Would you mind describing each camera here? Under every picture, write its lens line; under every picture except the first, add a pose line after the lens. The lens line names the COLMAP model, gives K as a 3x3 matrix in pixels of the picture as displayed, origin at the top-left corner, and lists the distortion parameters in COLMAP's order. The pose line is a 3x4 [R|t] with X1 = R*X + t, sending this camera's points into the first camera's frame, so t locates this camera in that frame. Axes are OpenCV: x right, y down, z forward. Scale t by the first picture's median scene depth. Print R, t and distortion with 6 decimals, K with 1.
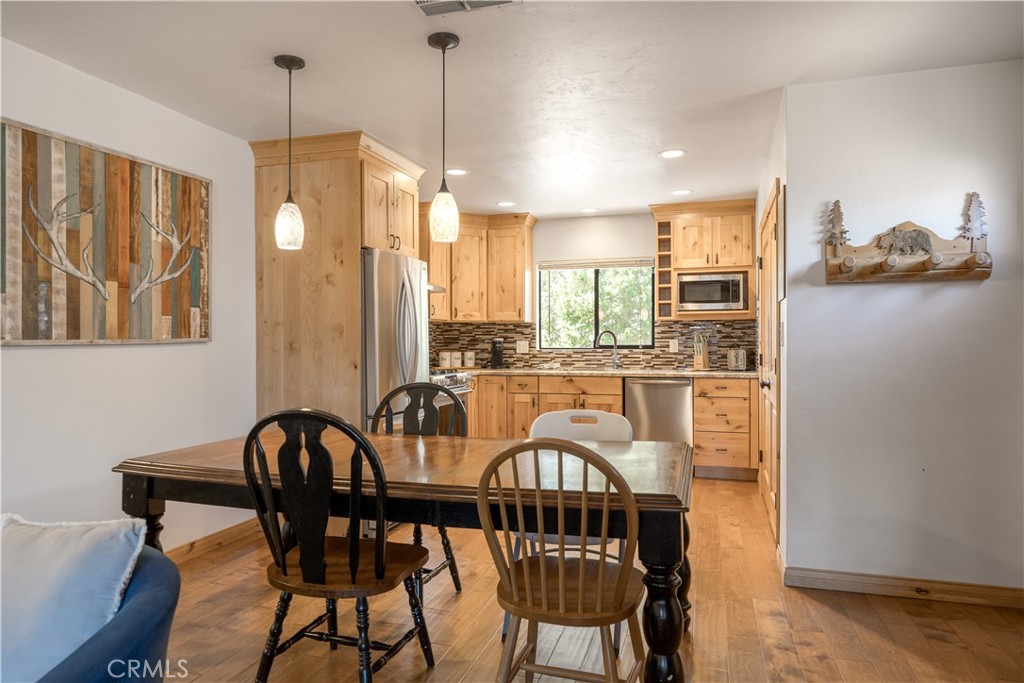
lens RADIAL K [[654.0, 0, 505.0], [0, 654.0, 344.9], [0, 0, 1]] dist [-0.006264, -0.002097]
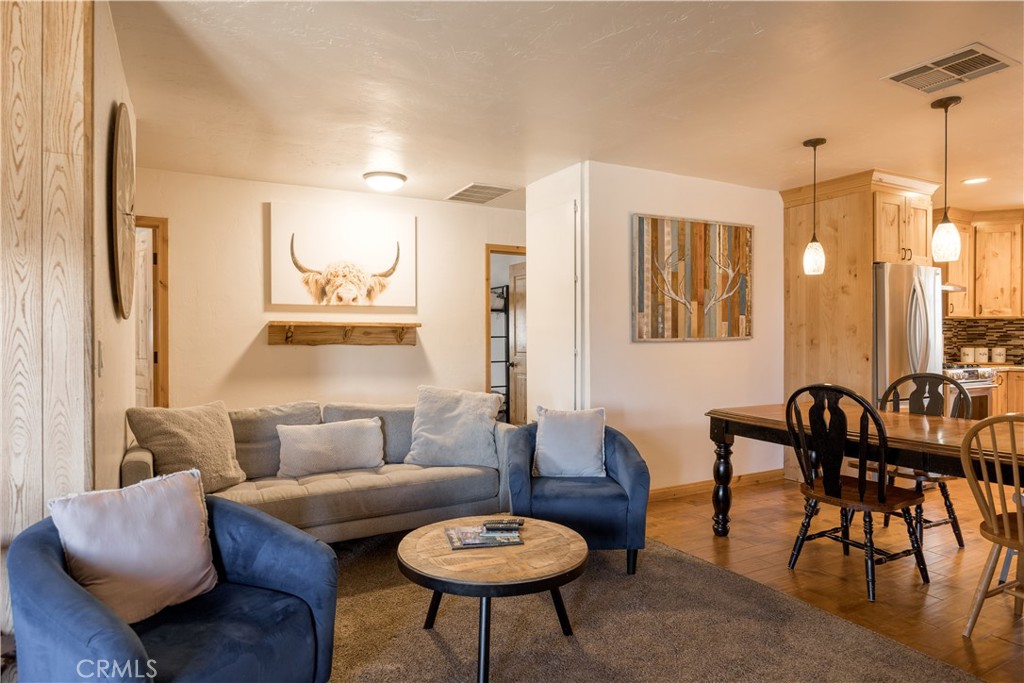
lens RADIAL K [[590.0, 0, 513.3], [0, 590.0, 342.3], [0, 0, 1]] dist [-0.008186, 0.003759]
pose [[0.716302, 0.007659, -0.697748, 0.077866], [-0.002068, 0.999959, 0.008854, -0.007989], [0.697787, -0.004899, 0.716288, -0.302466]]
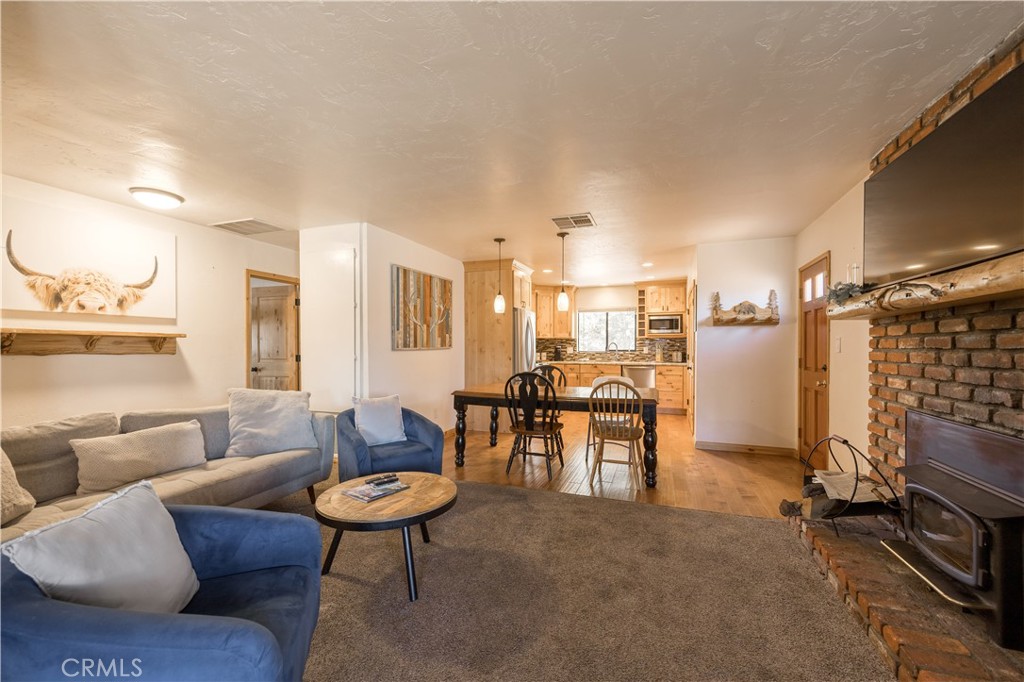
lens RADIAL K [[398.2, 0, 520.3], [0, 398.2, 349.2], [0, 0, 1]] dist [0.002499, 0.000102]
pose [[0.999222, 0.003404, -0.039293, -0.151045], [-0.003305, 0.999991, 0.002591, -0.006394], [0.039302, -0.002459, 0.999224, -0.460044]]
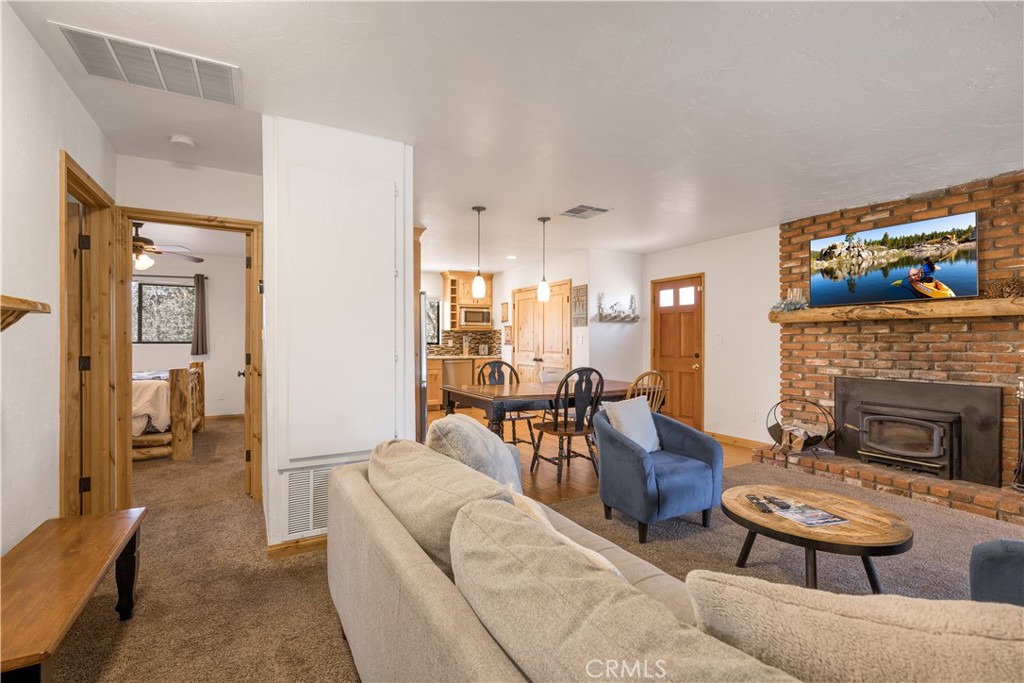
lens RADIAL K [[457.0, 0, 477.4], [0, 457.0, 340.1], [0, 0, 1]] dist [-0.005535, 0.000934]
pose [[0.720081, 0.005246, 0.693870, -1.097582], [-0.003099, 0.999986, -0.004344, -0.003568], [-0.693883, 0.000978, 0.720087, -0.045444]]
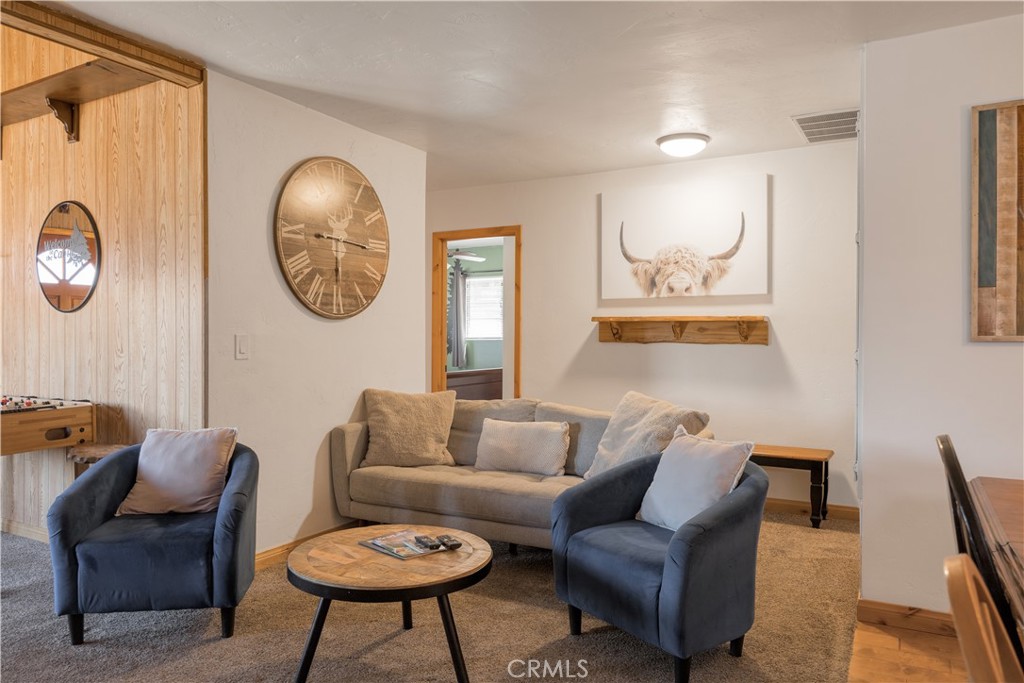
lens RADIAL K [[710.5, 0, 511.7], [0, 710.5, 337.5], [0, 0, 1]] dist [-0.004872, 0.000830]
pose [[-0.204338, 0.003413, -0.978894, 0.291596], [-0.004027, 0.999983, 0.004327, -0.005043], [0.978892, 0.004826, -0.204321, 0.383696]]
